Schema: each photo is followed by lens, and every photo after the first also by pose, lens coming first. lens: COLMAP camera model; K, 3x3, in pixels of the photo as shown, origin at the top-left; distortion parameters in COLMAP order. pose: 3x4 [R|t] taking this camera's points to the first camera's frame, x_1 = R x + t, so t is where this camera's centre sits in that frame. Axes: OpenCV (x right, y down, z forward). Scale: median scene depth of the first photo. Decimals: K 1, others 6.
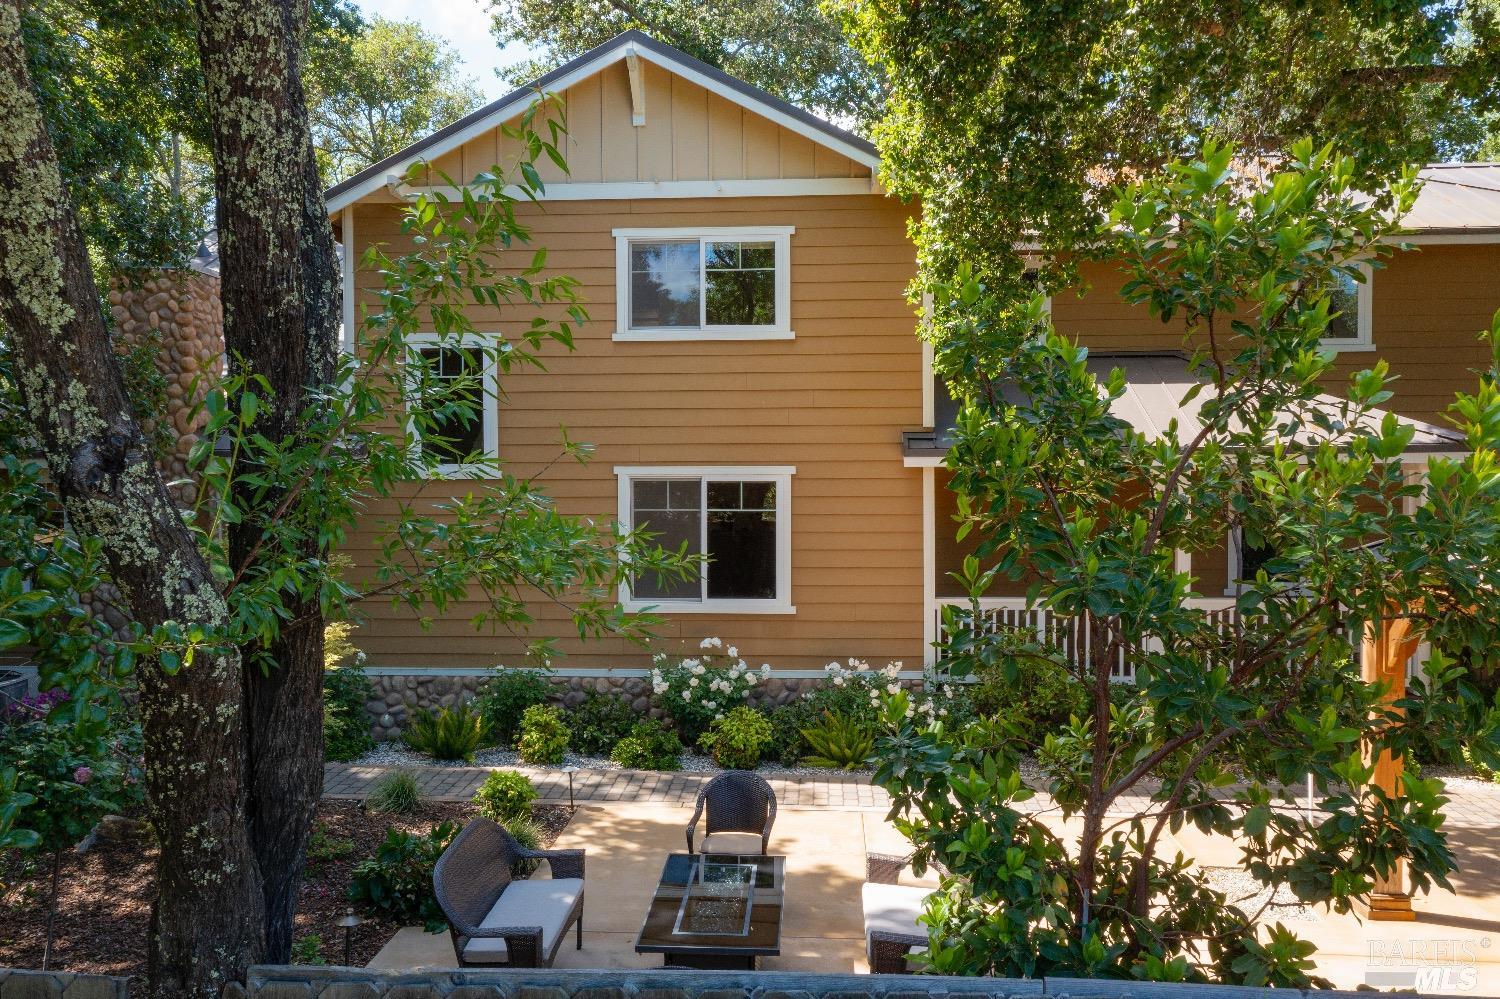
lens RADIAL K [[1199.1, 0, 748.0], [0, 1199.1, 498.5], [0, 0, 1]] dist [0.001274, 0.018802]
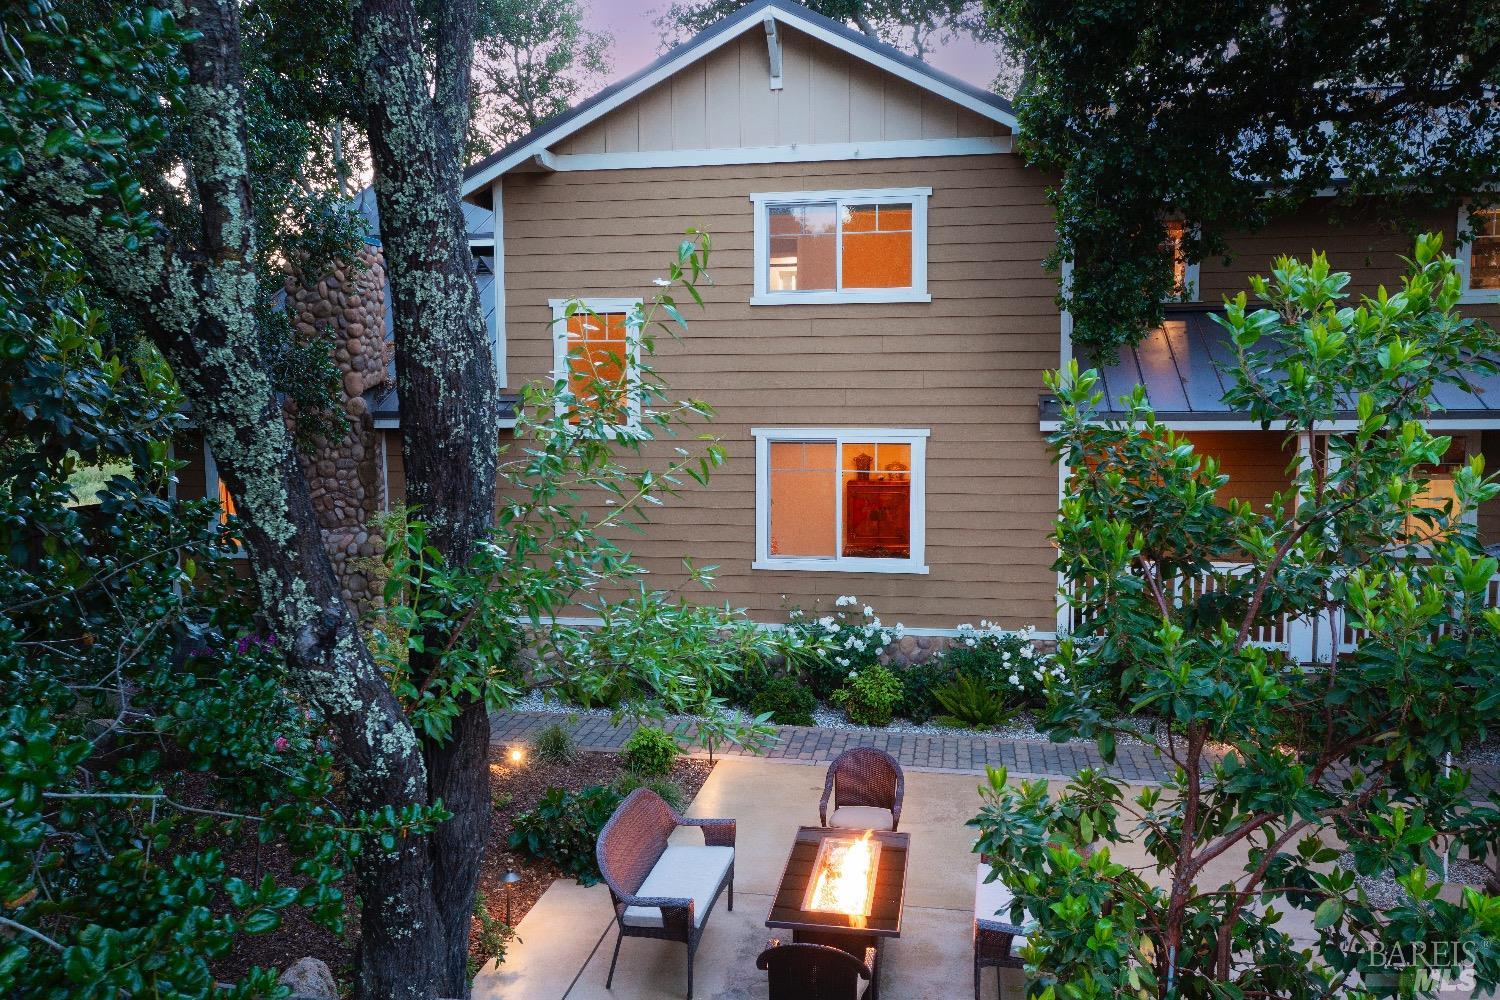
lens RADIAL K [[1199.1, 0, 748.0], [0, 1199.1, 499.0], [0, 0, 1]] dist [0.001274, 0.018802]
pose [[0.993053, 0.008675, -0.117348, 0.006369], [-0.000597, 0.997638, 0.068693, -0.038866], [0.117666, -0.068146, 0.990712, -0.023466]]
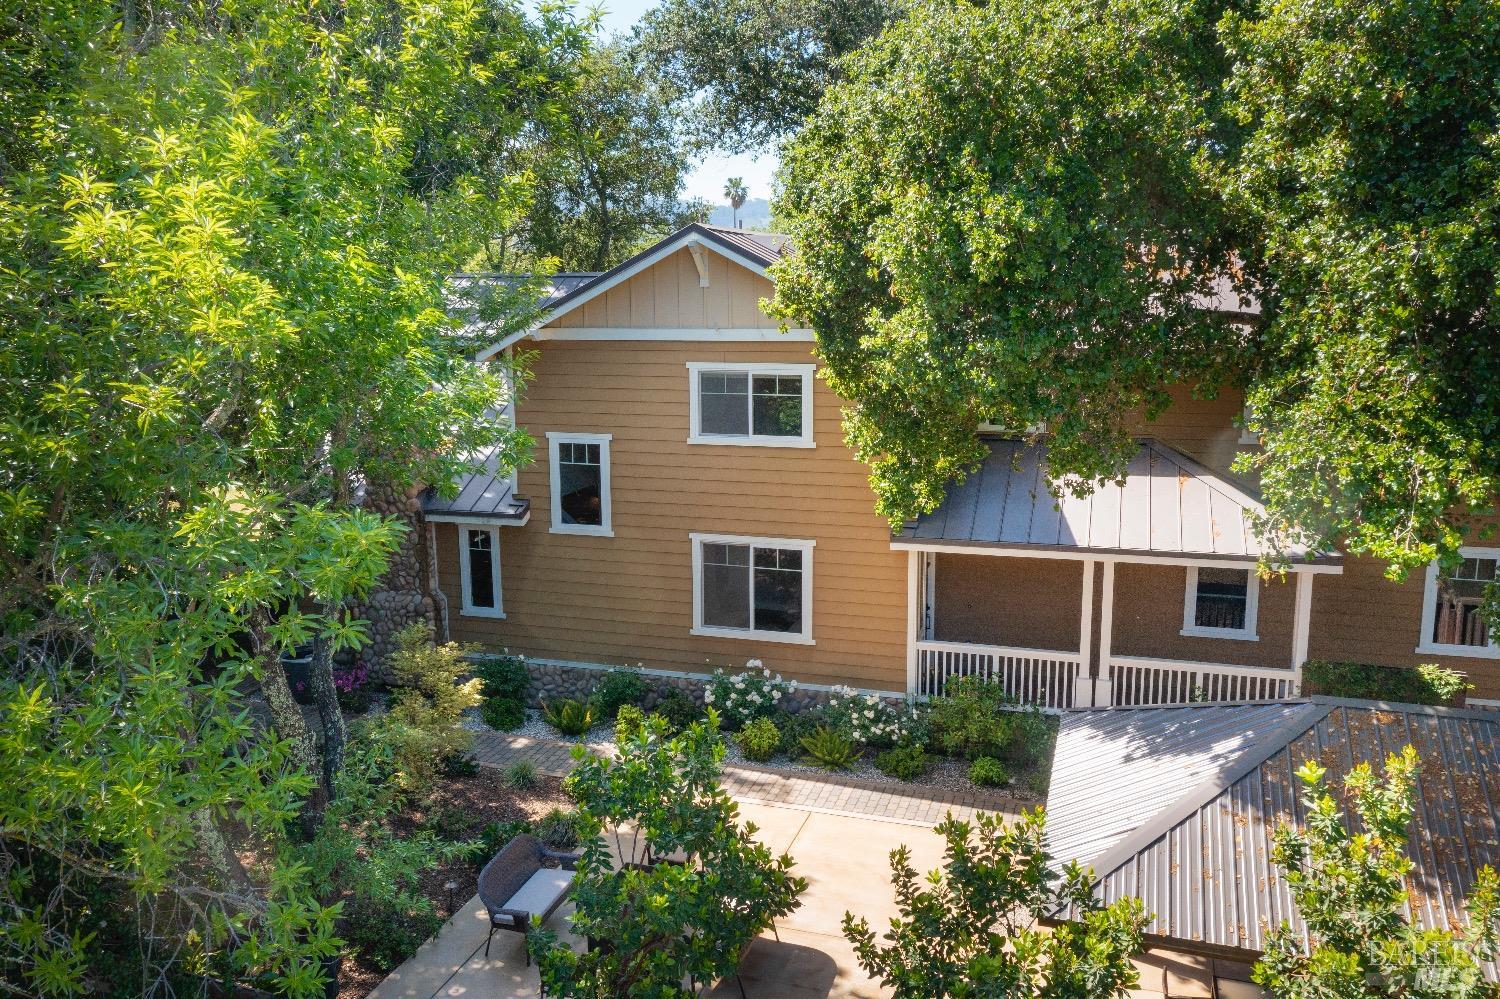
lens RADIAL K [[1199.1, 0, 748.0], [0, 1199.1, 498.5], [0, 0, 1]] dist [0.001274, 0.018802]
pose [[0.971229, 0.038701, -0.234980, 0.299022], [-0.002101, 0.988061, 0.154048, -0.299945], [0.238136, -0.149122, 0.959715, -0.335506]]
